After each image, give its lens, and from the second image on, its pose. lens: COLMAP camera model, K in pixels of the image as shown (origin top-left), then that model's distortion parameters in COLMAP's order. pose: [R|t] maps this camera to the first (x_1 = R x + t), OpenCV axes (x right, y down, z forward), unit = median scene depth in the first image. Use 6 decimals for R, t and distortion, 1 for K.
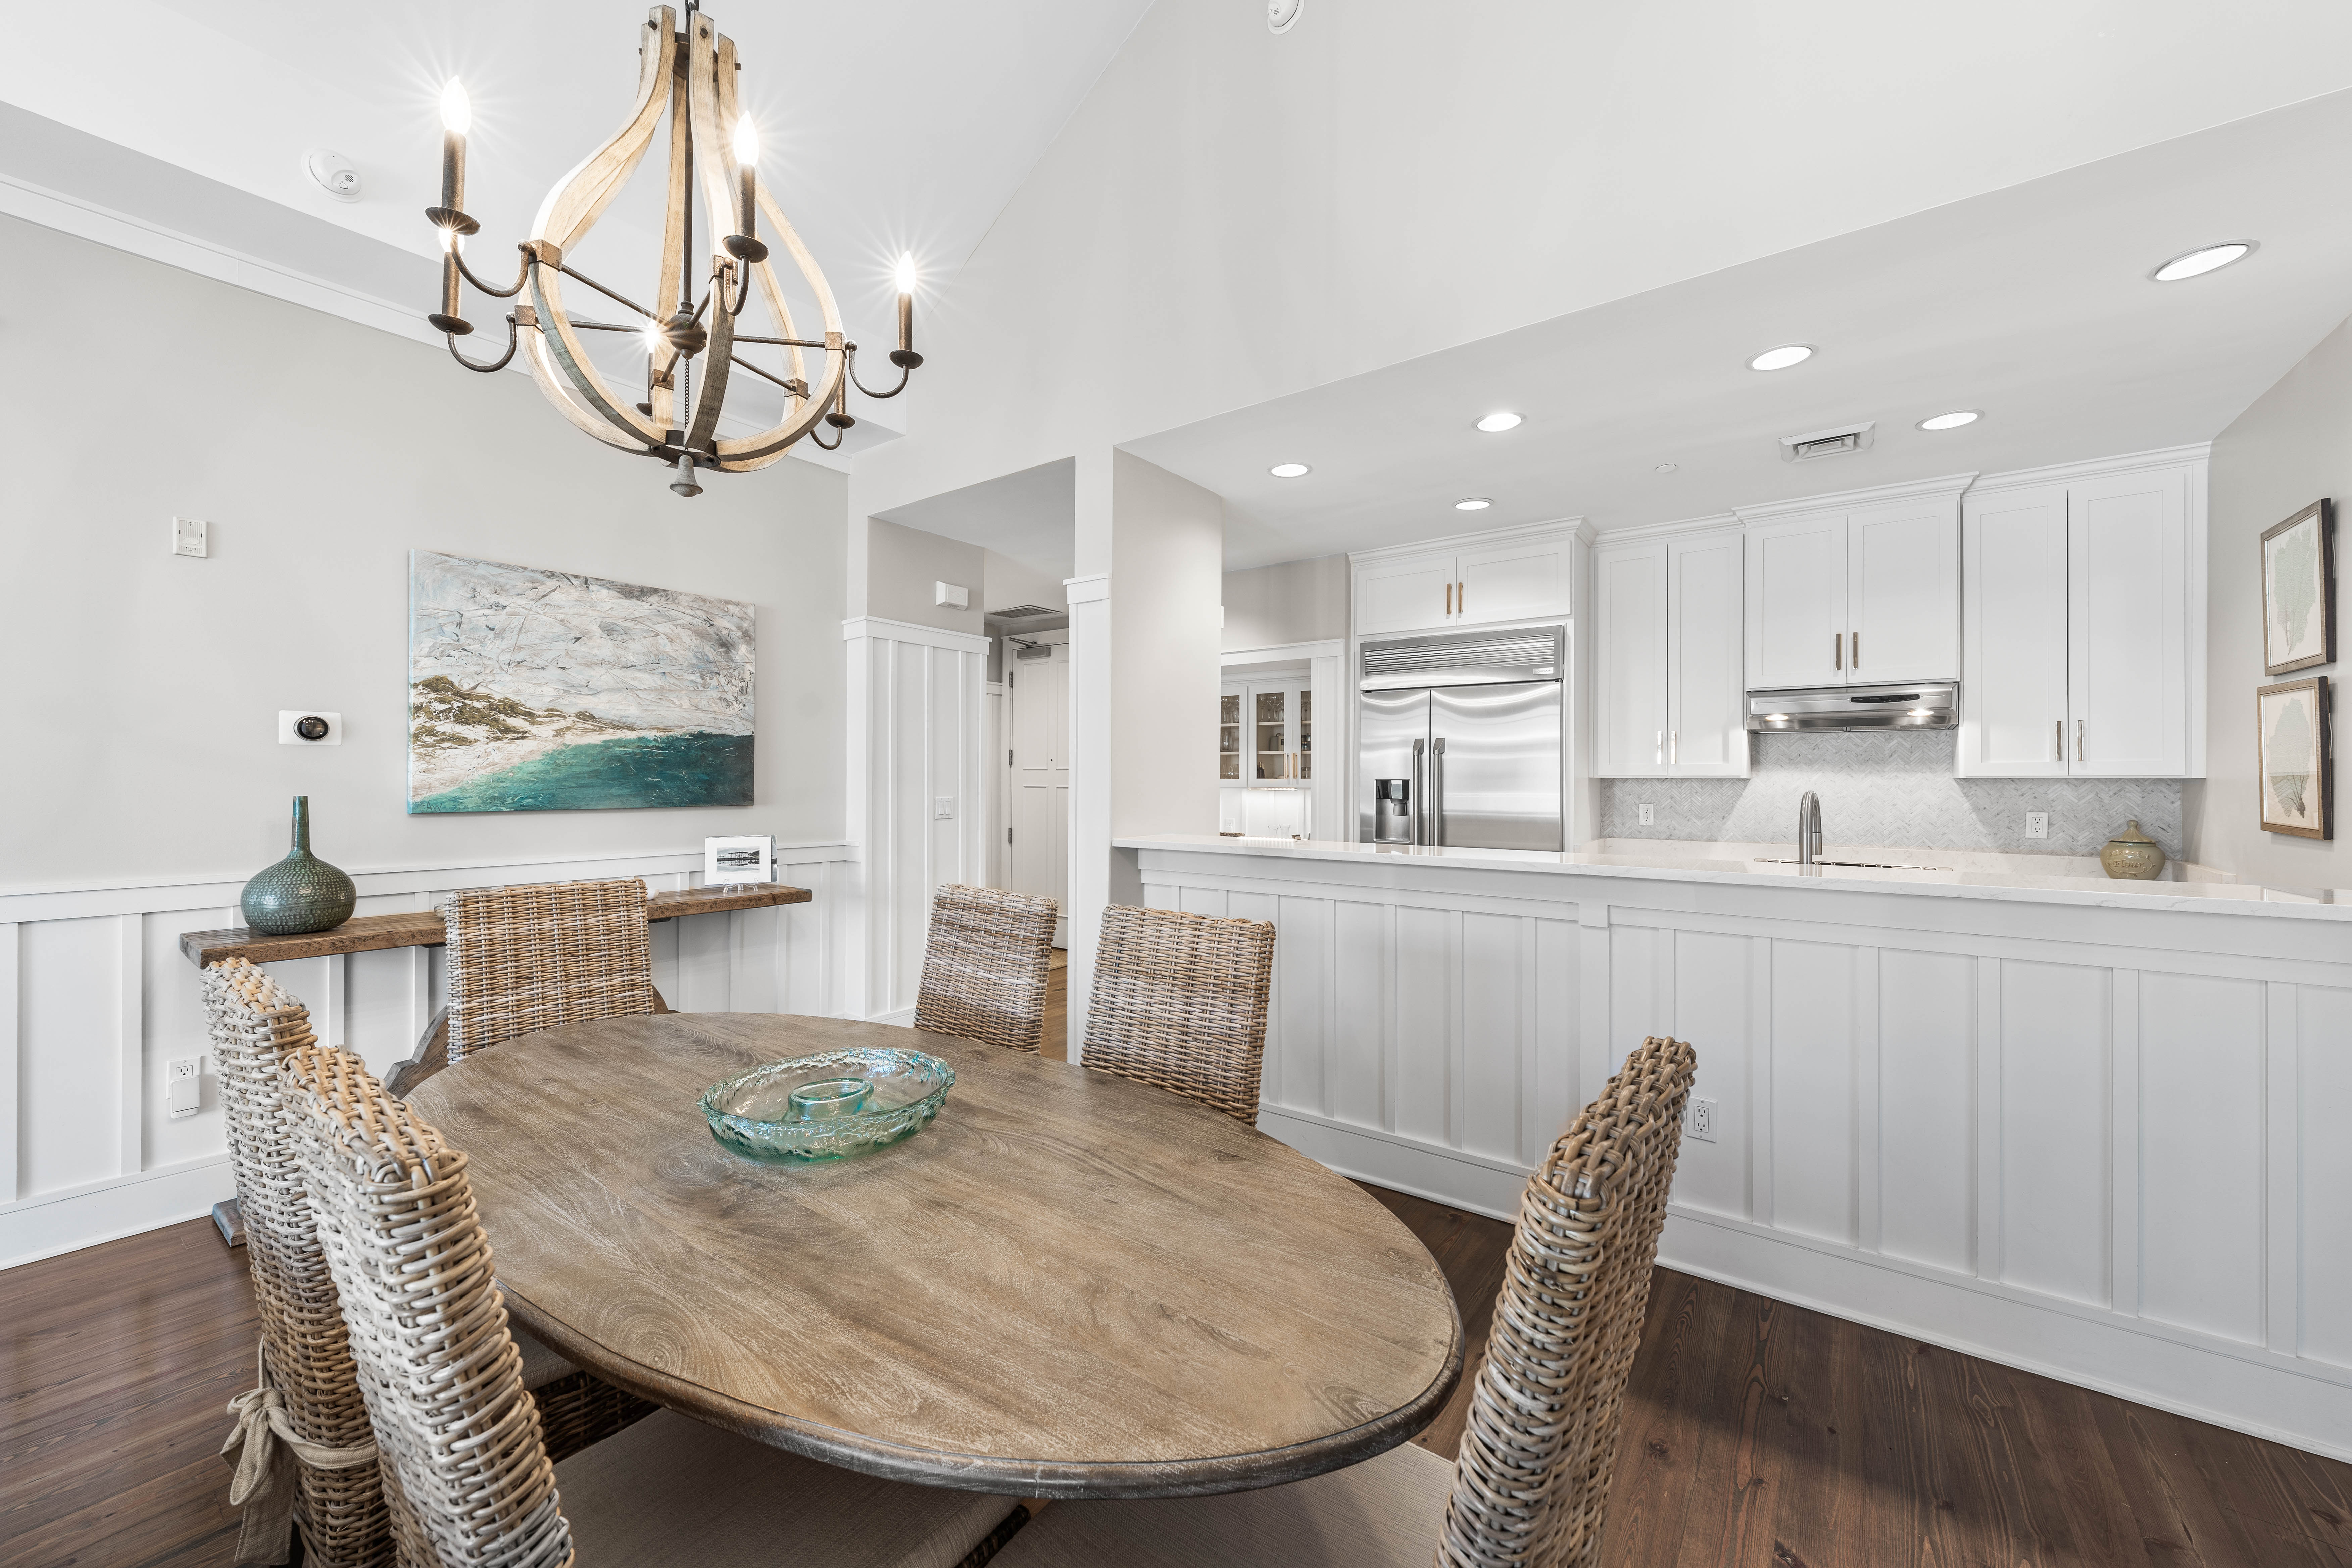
lens RADIAL K [[903.2, 0, 1171.5], [0, 903.2, 777.9], [0, 0, 1]] dist [-0.002475, -0.000280]
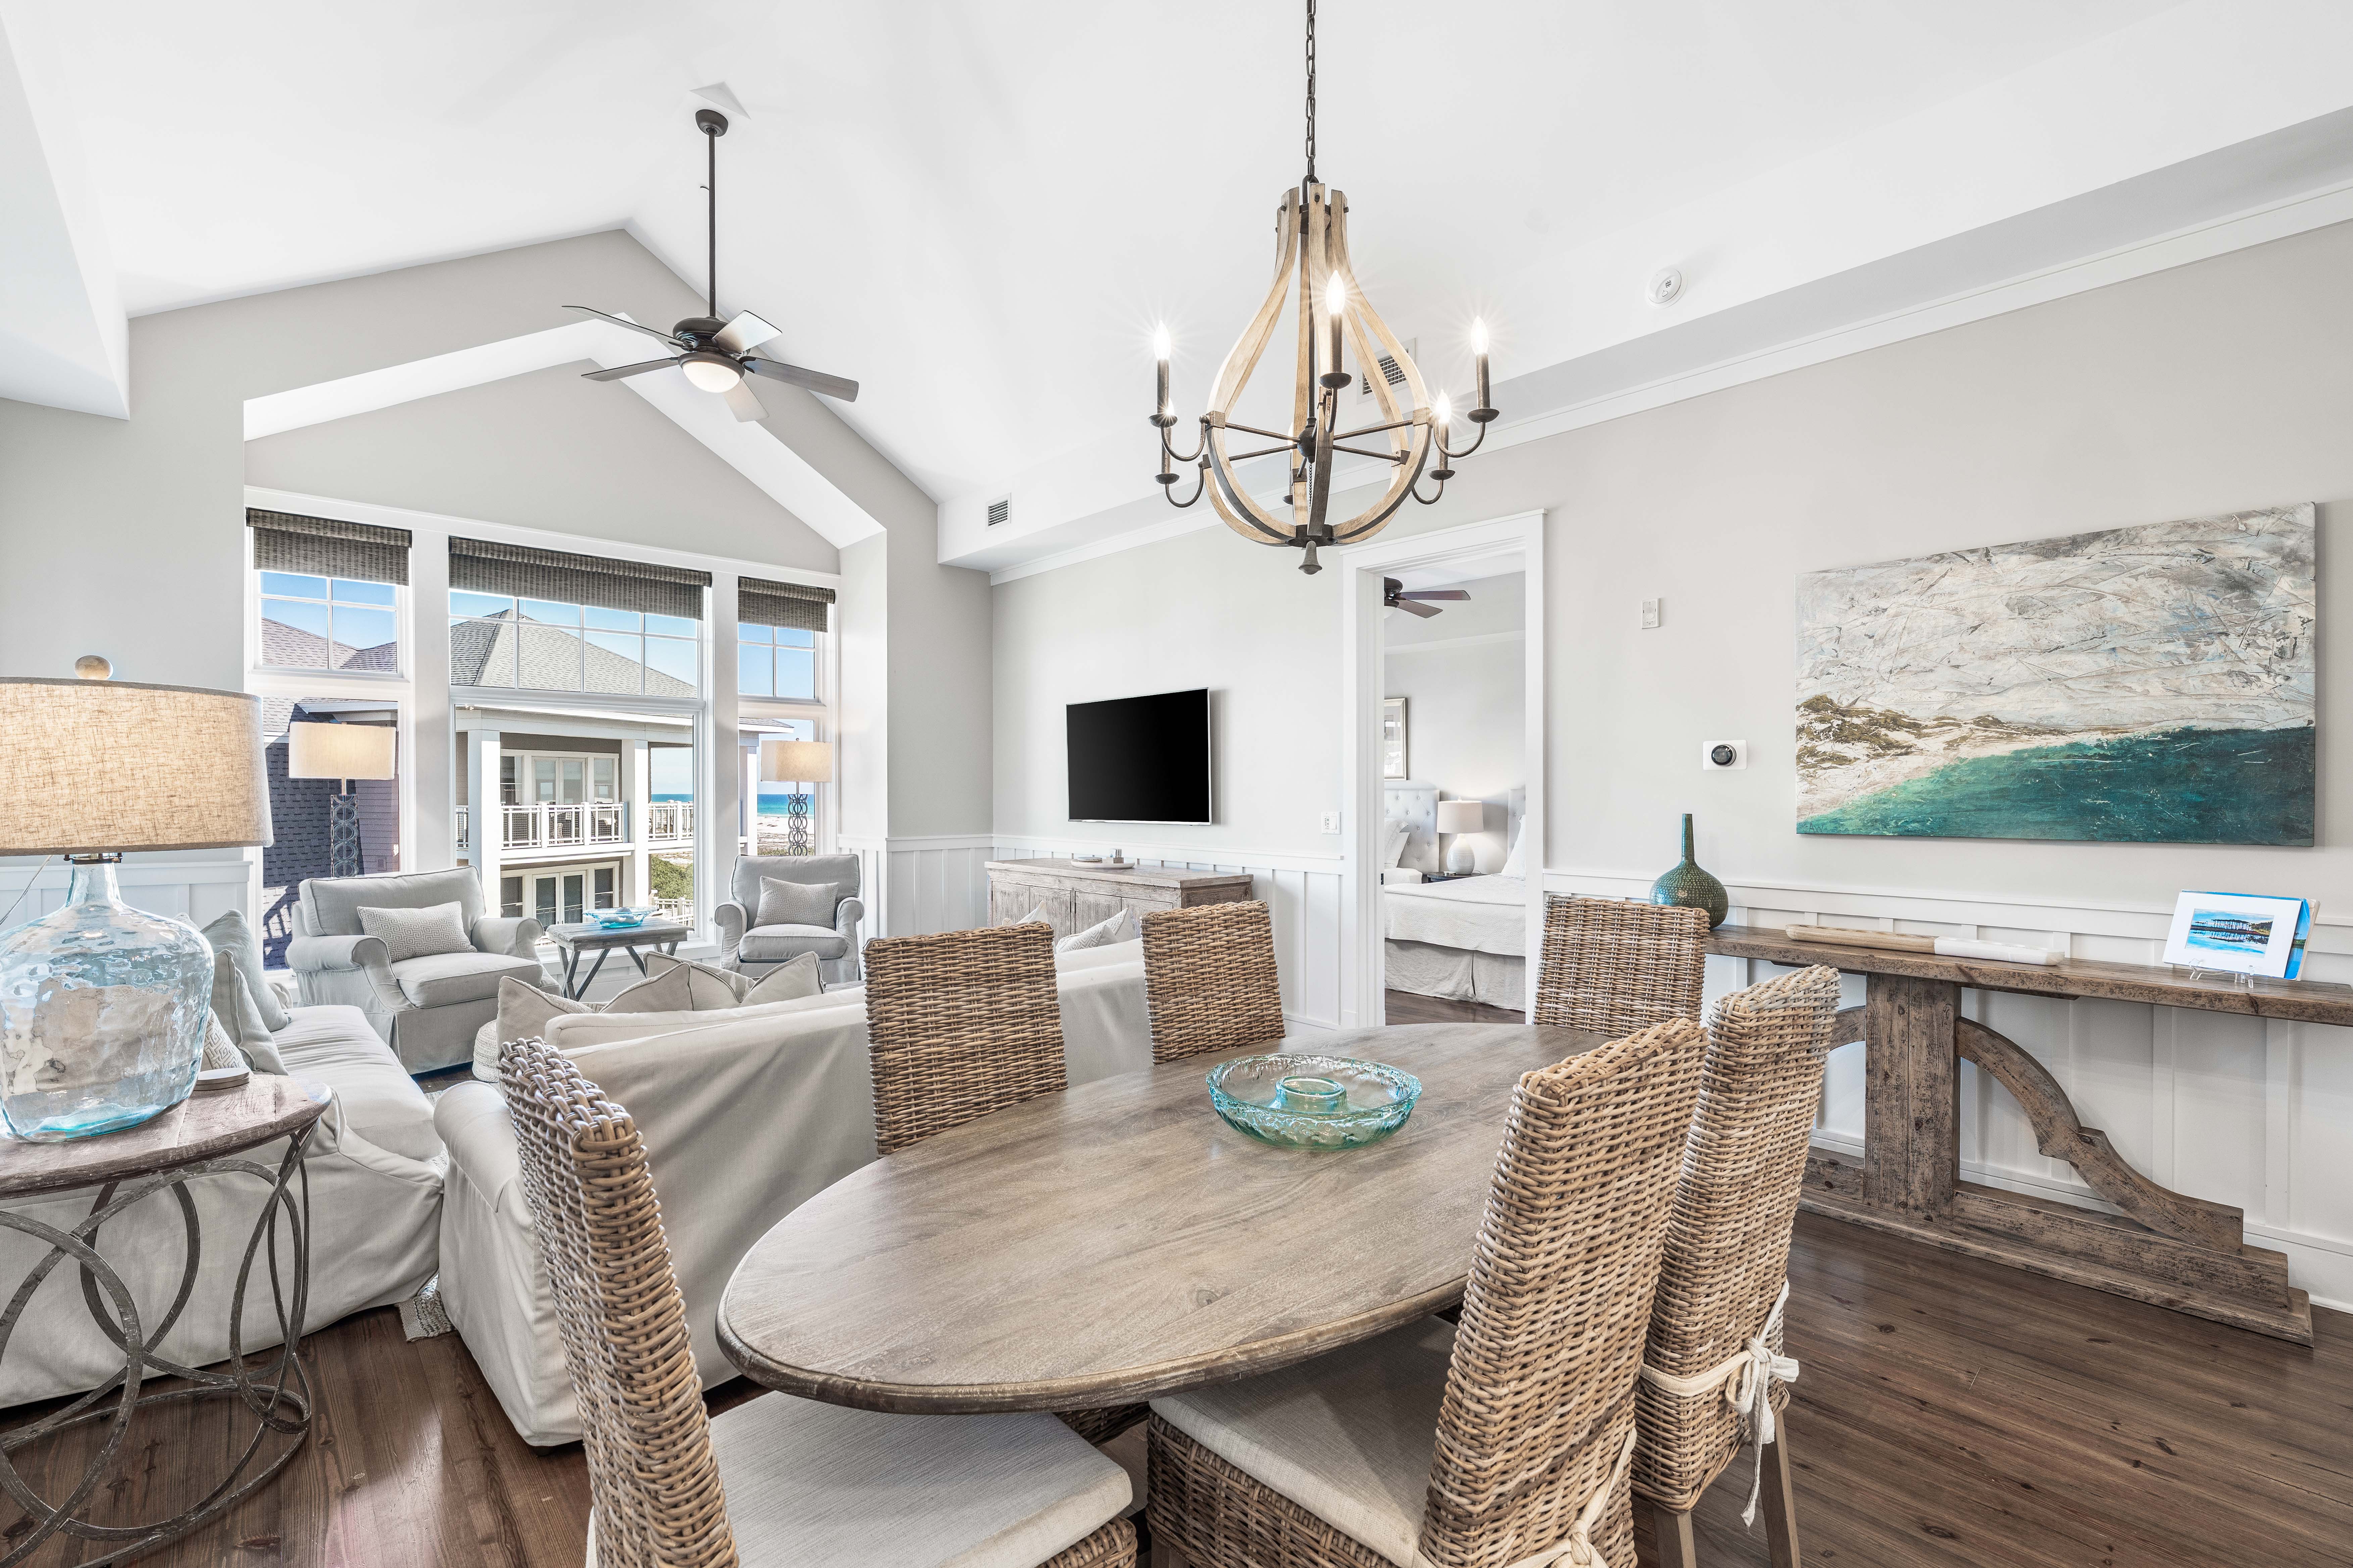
lens RADIAL K [[1020.4, 0, 1173.7], [0, 1020.4, 796.9], [0, 0, 1]] dist [0.002695, 0.000329]
pose [[-0.187500, 0.001593, -0.982263, 0.386675], [0.000295, 0.999999, 0.001565, -0.003461], [0.982265, 0.000003, -0.187500, 0.474381]]
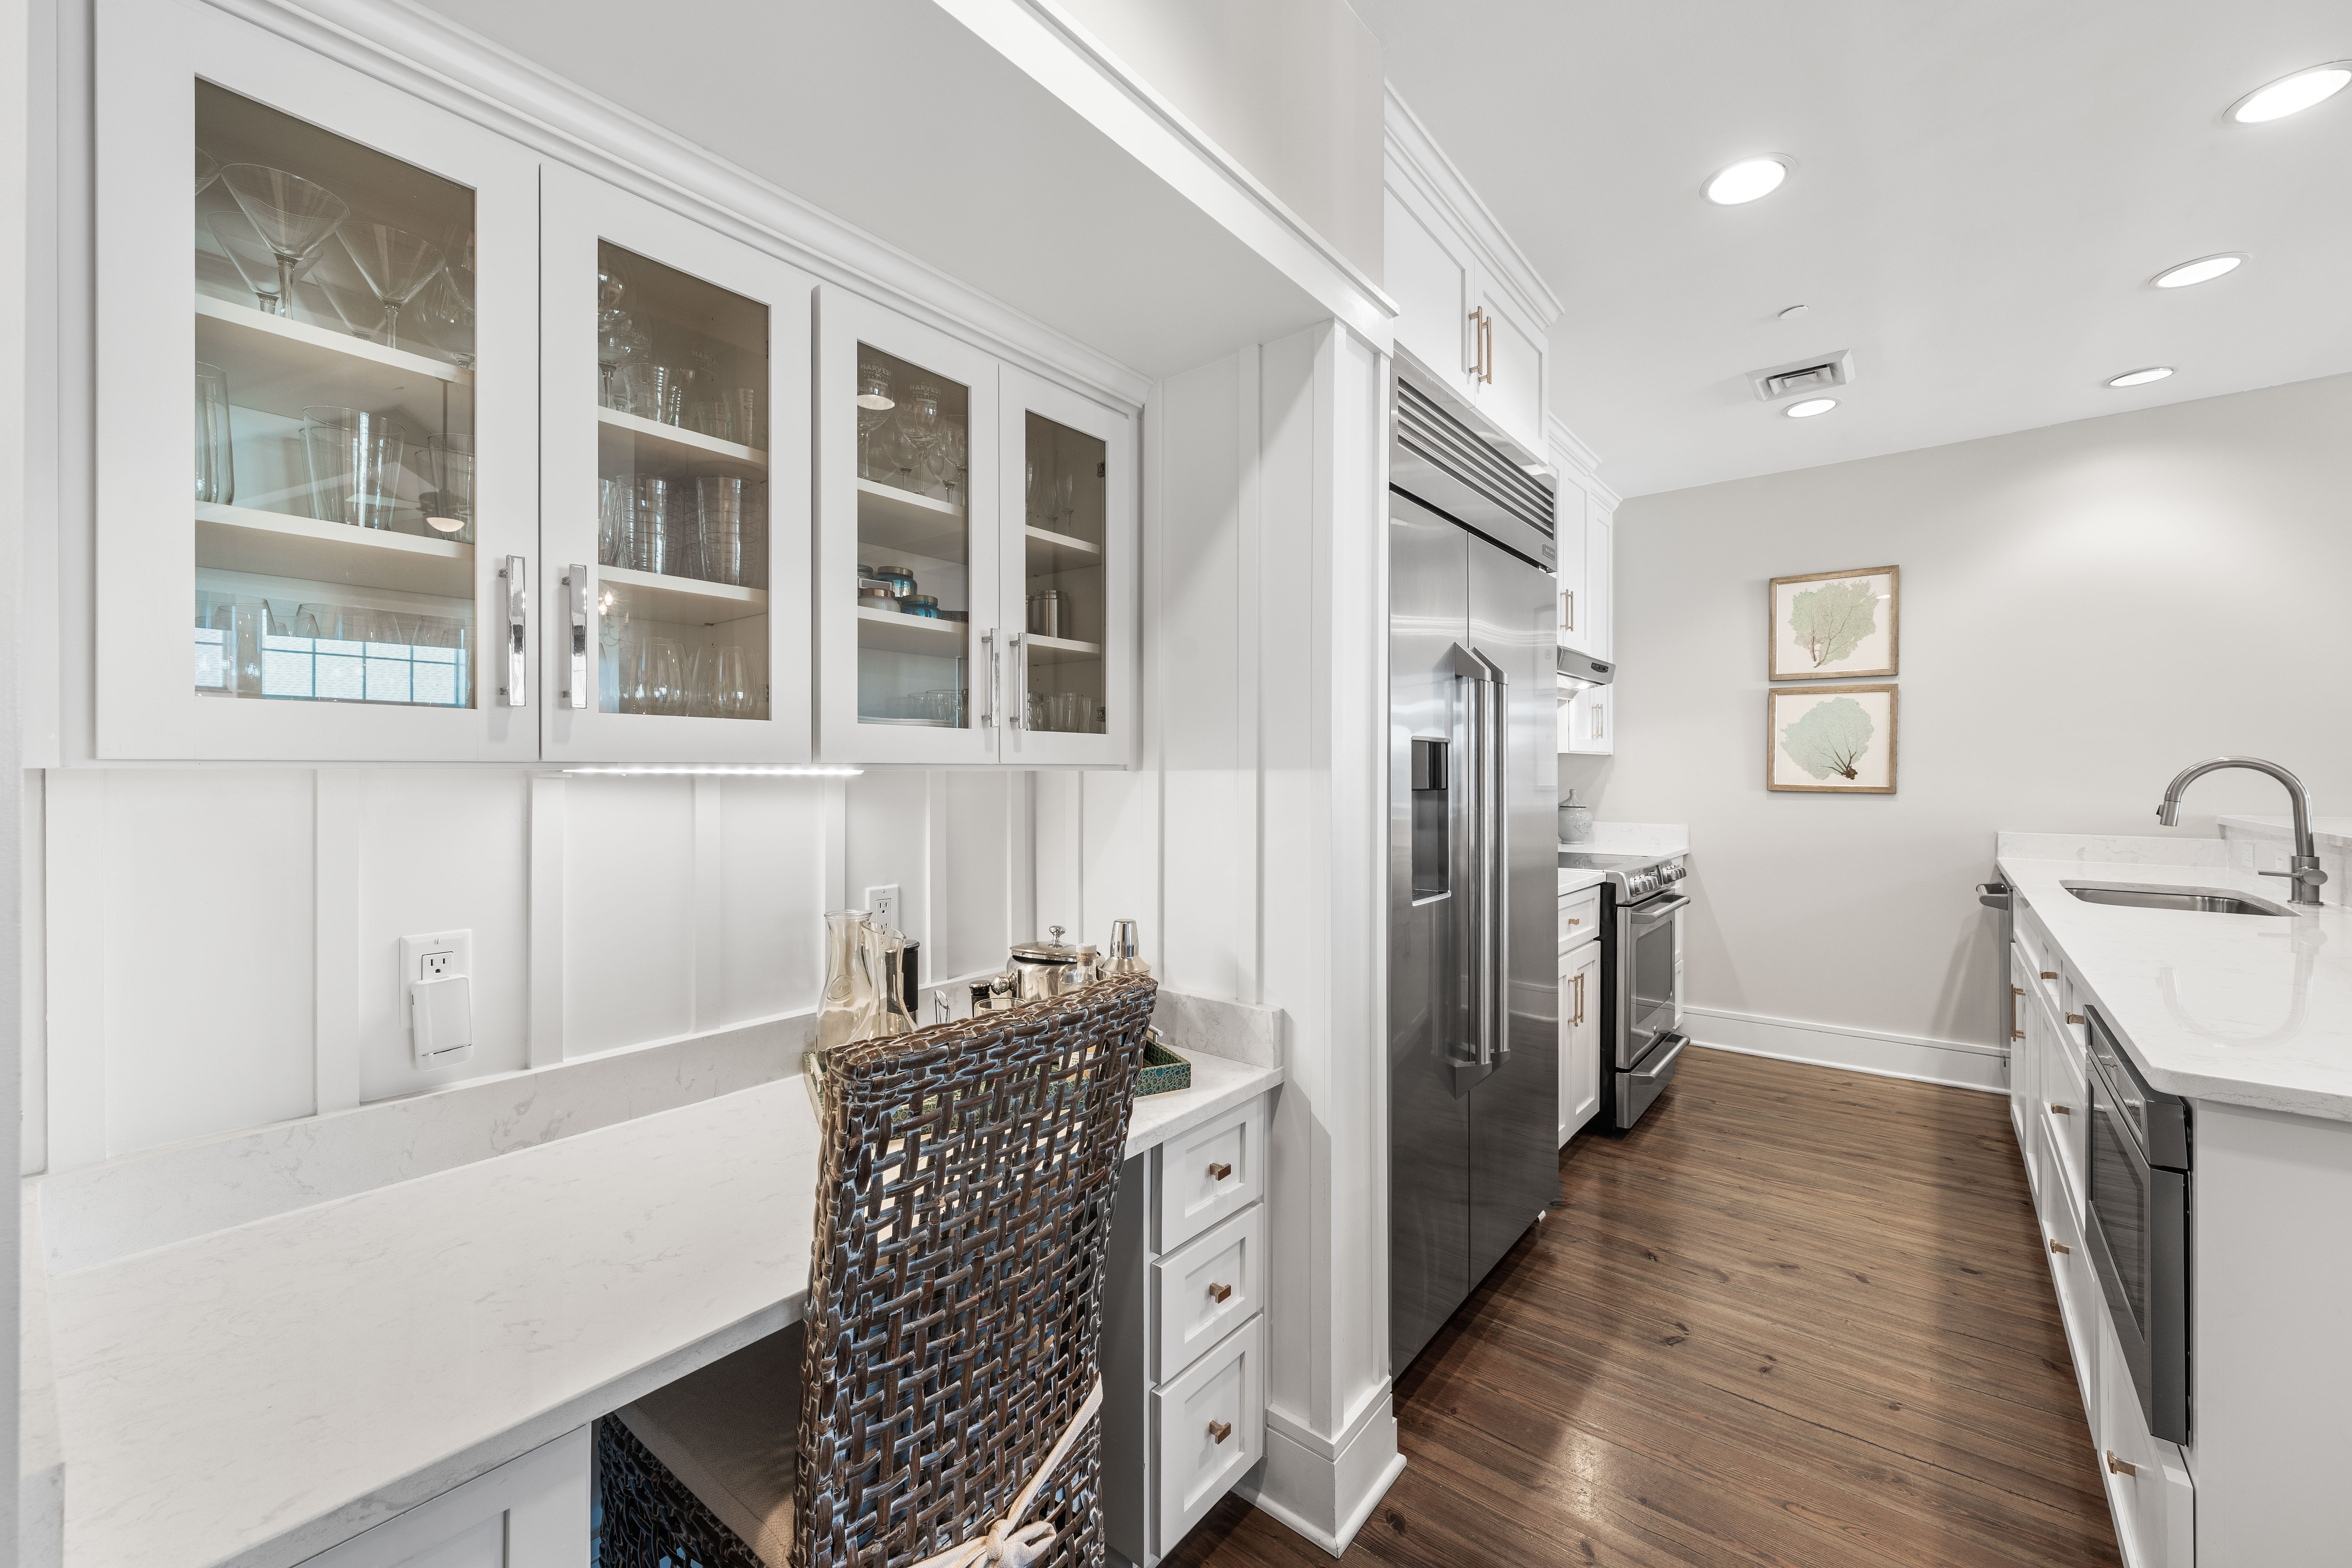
lens RADIAL K [[923.3, 0, 1176.9], [0, 923.3, 764.7], [0, 0, 1]] dist [-0.001971, -0.000325]
pose [[0.048352, 0.004088, 0.998822, -0.223137], [0.000200, 0.999992, -0.004103, 0.019966], [-0.998830, 0.000398, 0.048351, 1.564670]]
